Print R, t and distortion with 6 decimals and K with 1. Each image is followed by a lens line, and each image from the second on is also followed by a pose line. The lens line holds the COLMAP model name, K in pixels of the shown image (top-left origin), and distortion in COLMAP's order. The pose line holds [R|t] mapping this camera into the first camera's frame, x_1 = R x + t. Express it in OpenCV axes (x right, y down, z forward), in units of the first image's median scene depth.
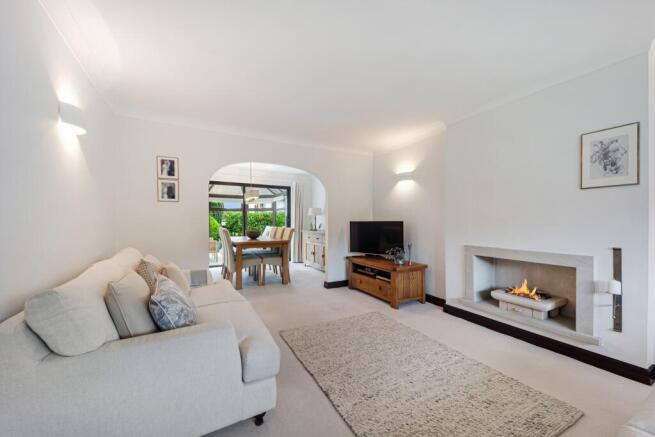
lens RADIAL K [[257.5, 0, 326.9], [0, 257.5, 220.3], [0, 0, 1]] dist [0.073105, -0.026886]
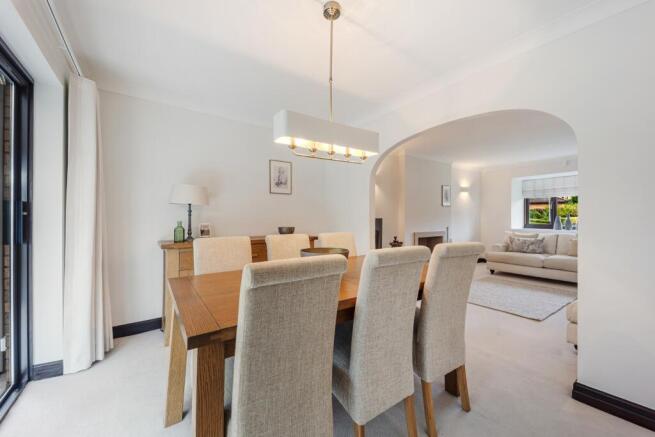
lens RADIAL K [[255.3, 0, 308.8], [0, 255.3, 217.3], [0, 0, 1]] dist [0.027658, -0.016579]
pose [[-0.090098, -0.002633, 0.995929, -1.220055], [-0.006426, 0.999977, 0.002062, -0.002381], [-0.995912, -0.006214, -0.090113, 2.150693]]
